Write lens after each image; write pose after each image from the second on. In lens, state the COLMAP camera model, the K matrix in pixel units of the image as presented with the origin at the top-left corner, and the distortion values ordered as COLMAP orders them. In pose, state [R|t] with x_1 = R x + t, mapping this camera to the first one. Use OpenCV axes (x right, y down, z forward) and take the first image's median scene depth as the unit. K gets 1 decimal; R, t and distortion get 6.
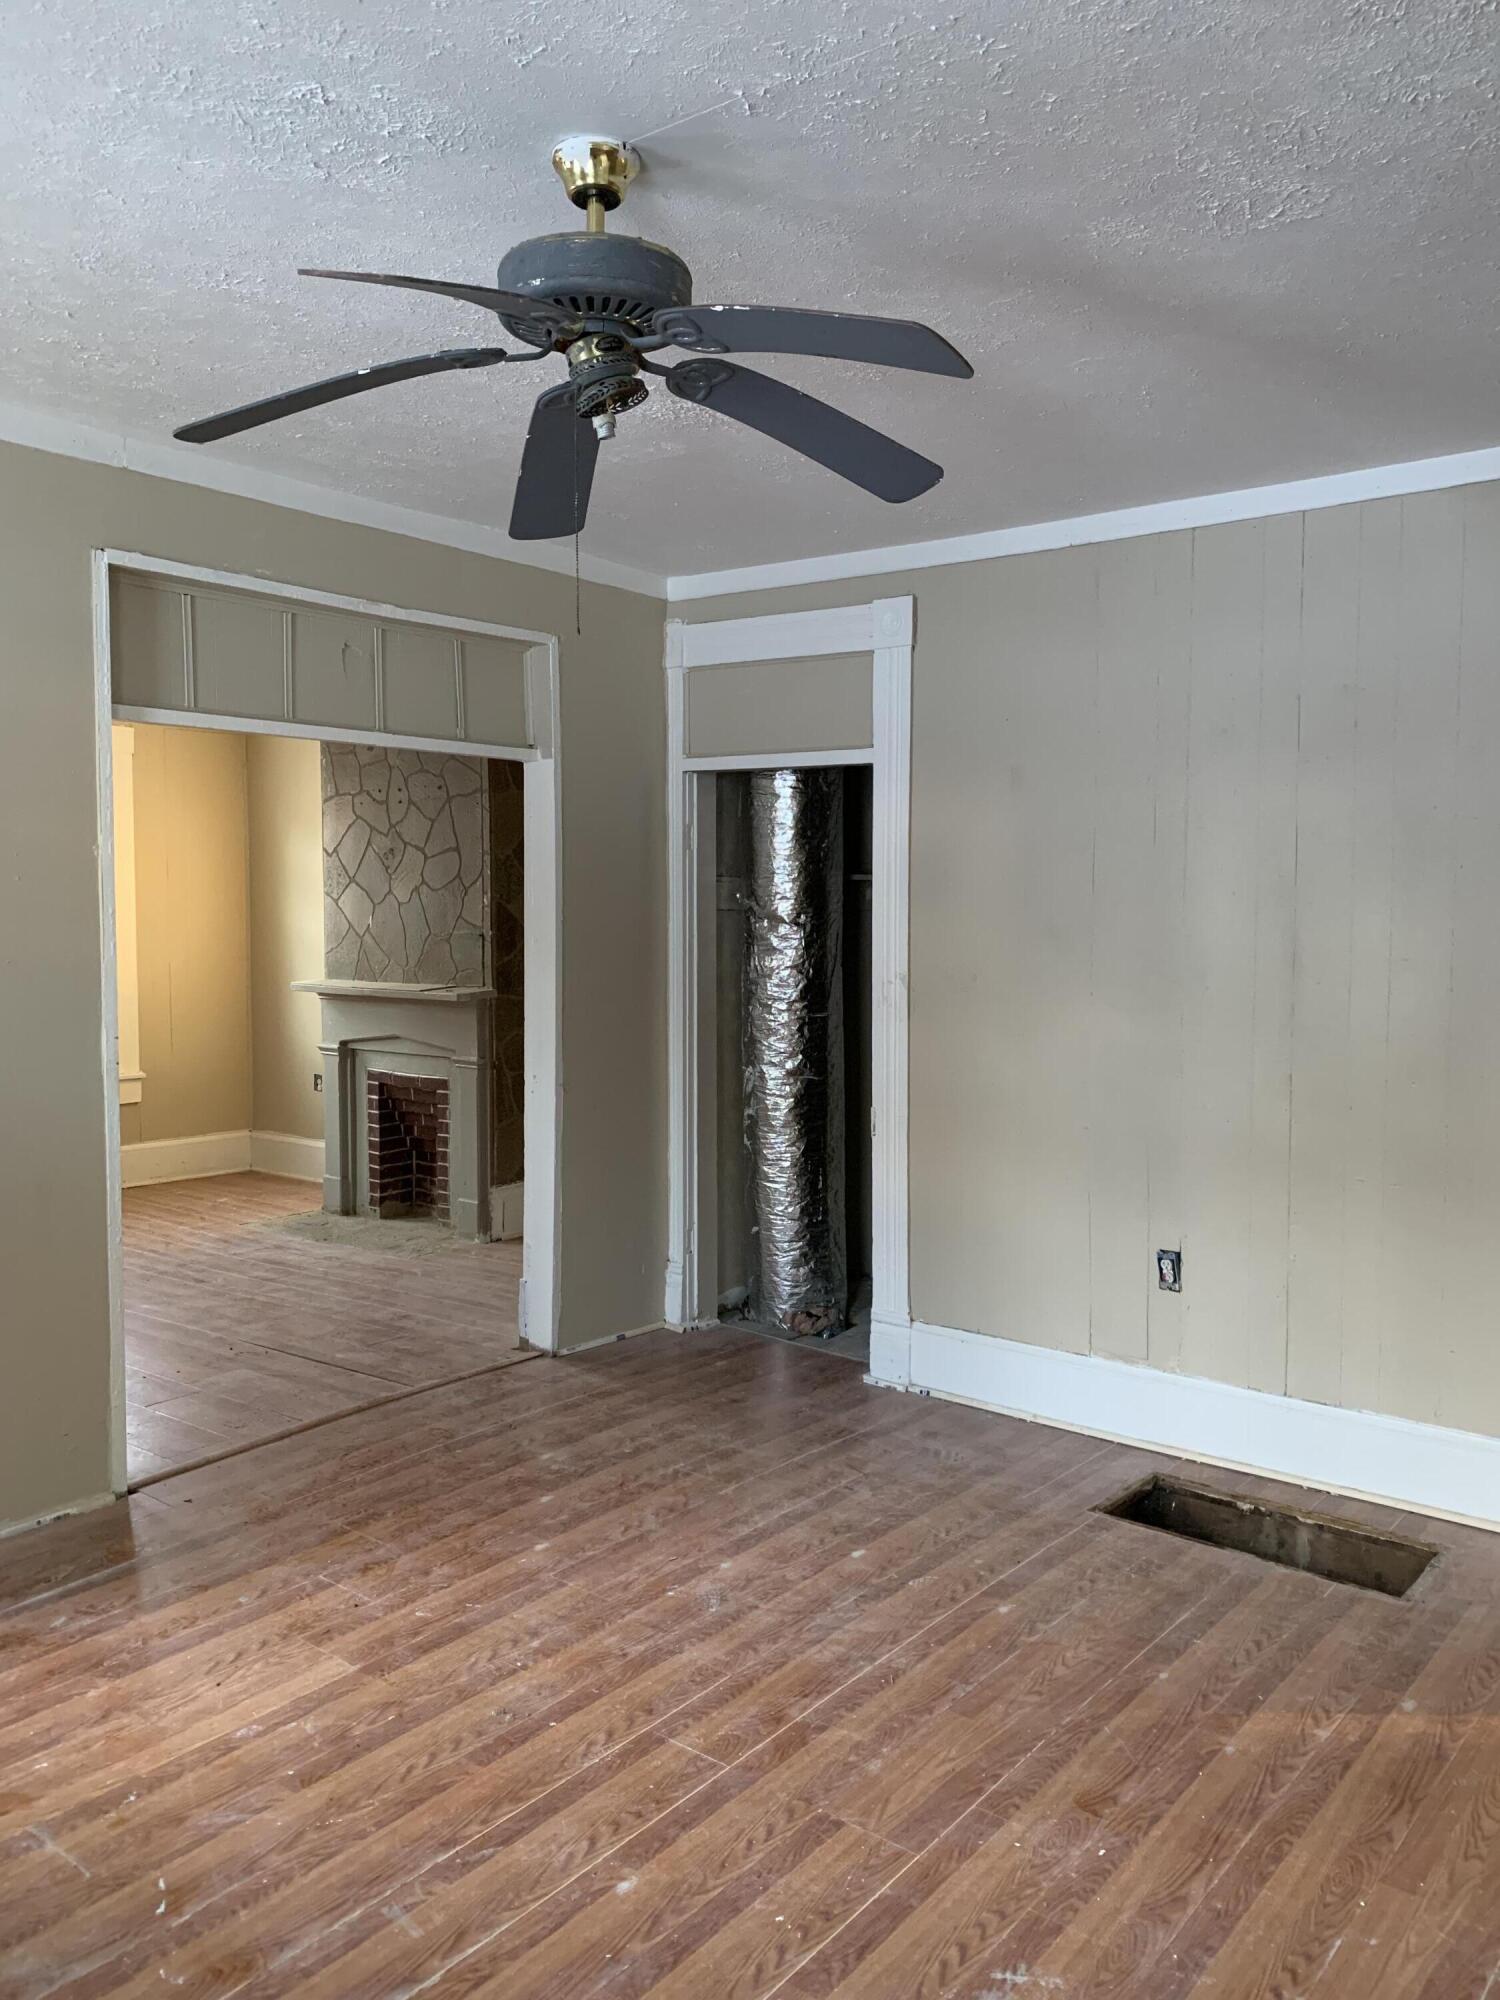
lens RADIAL K [[1534.6, 0, 757.1], [0, 1534.6, 981.9], [0, 0, 1]] dist [0.056269, -0.005684]
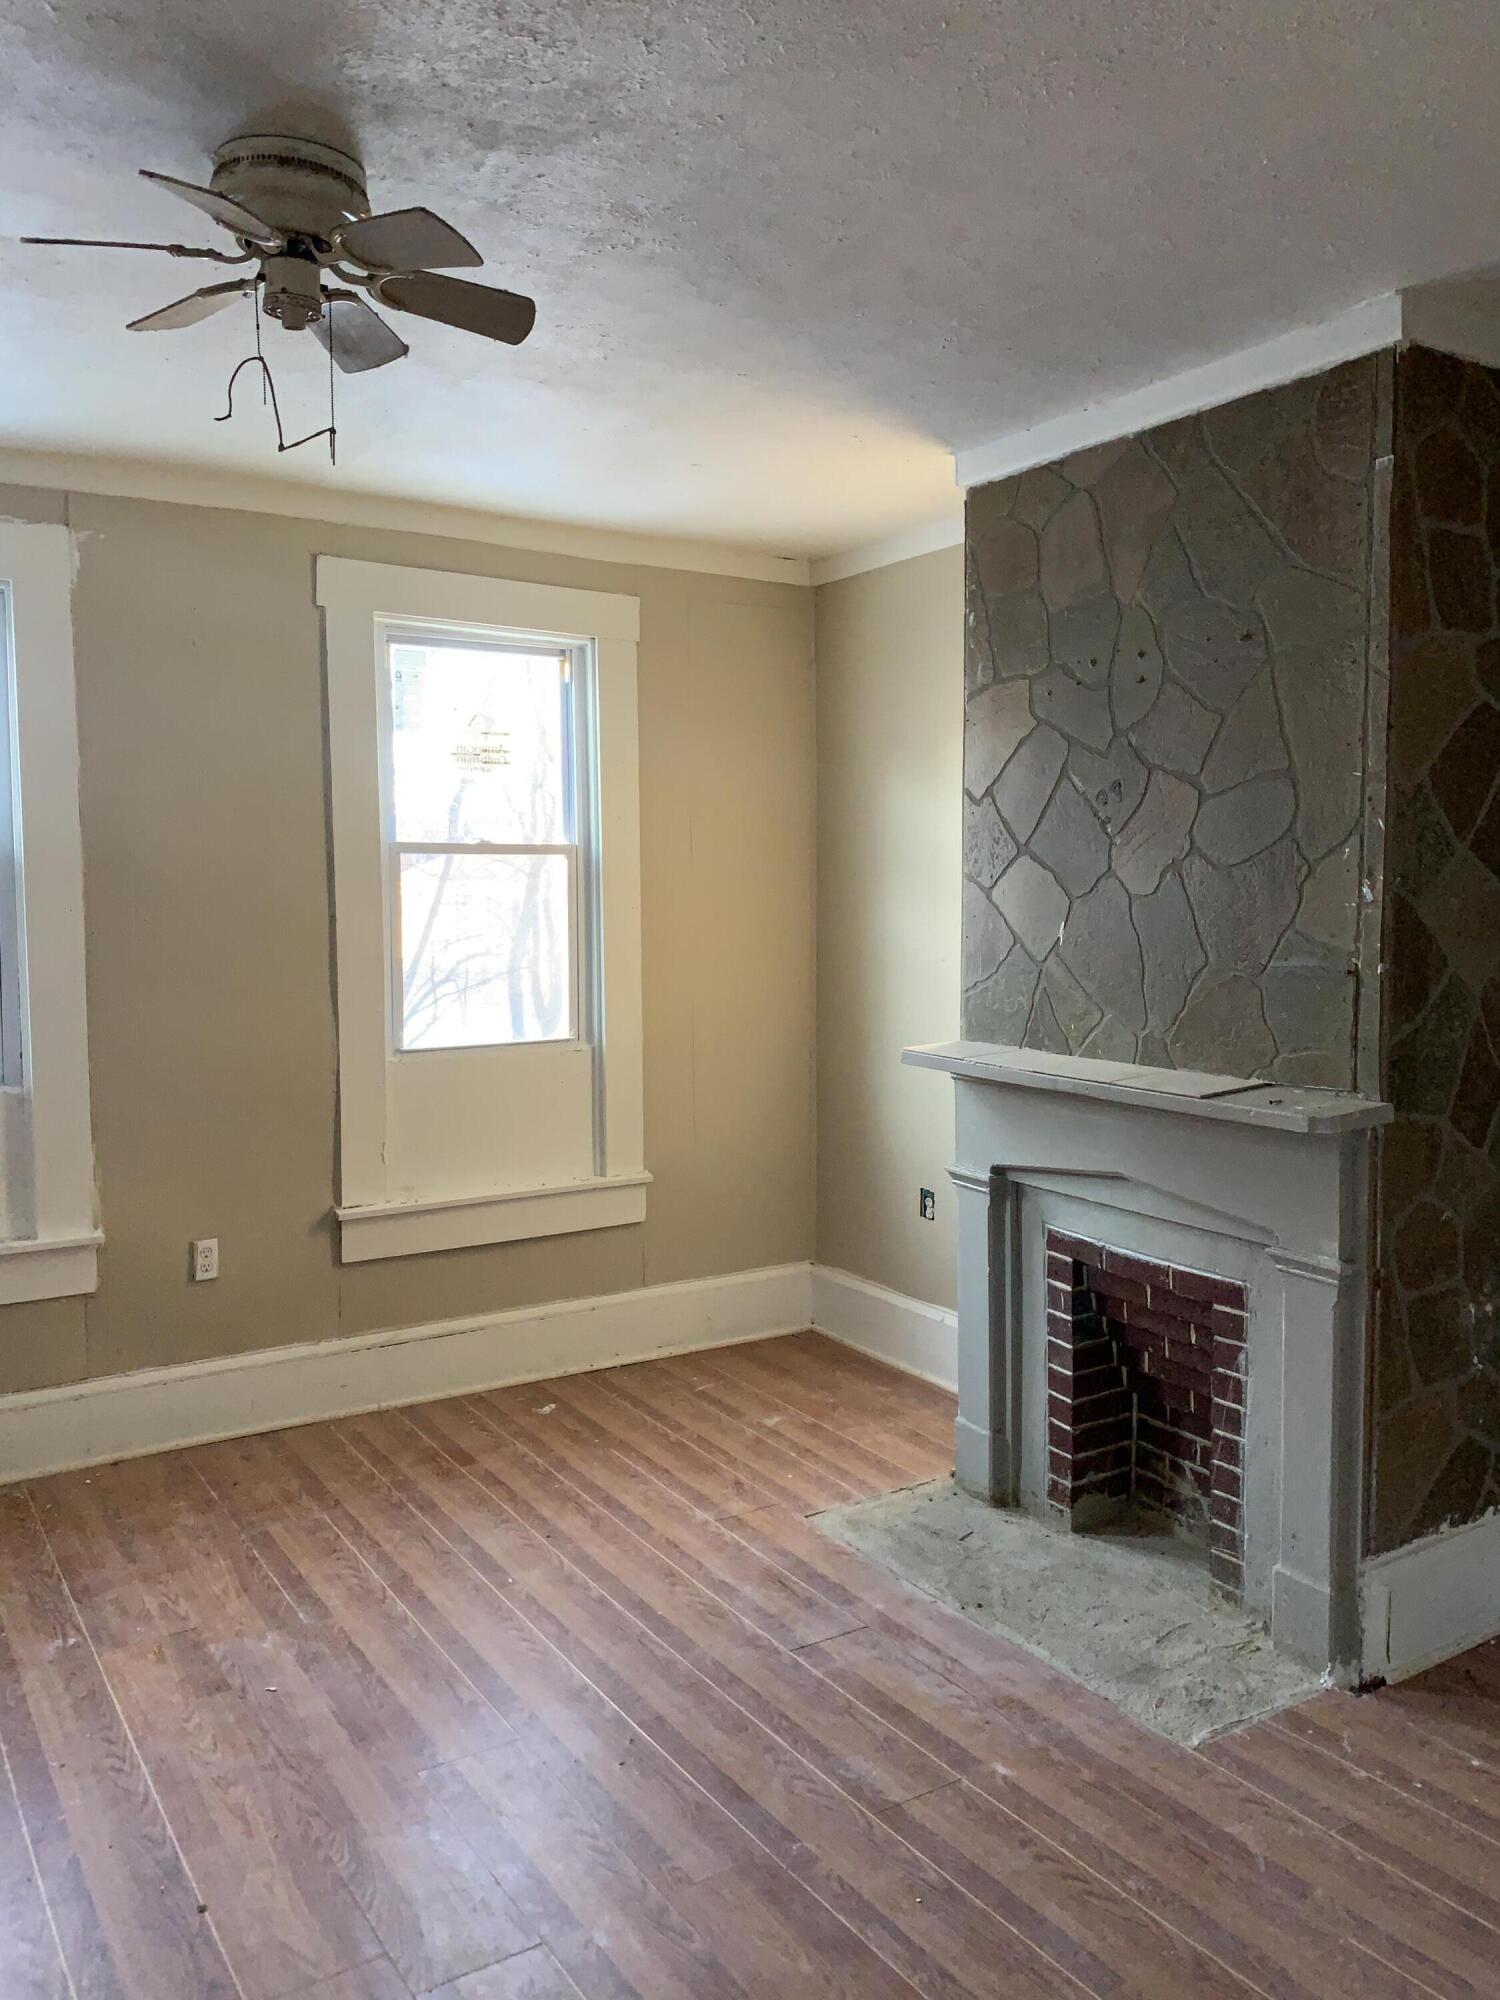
lens RADIAL K [[1534.6, 0, 755.5], [0, 1534.6, 999.8], [0, 0, 1]] dist [0.056269, -0.005684]
pose [[0.944749, 0.024435, -0.326882, -0.180835], [-0.014553, 0.999361, 0.032641, -0.032172], [0.327470, -0.026080, 0.944501, 0.497779]]
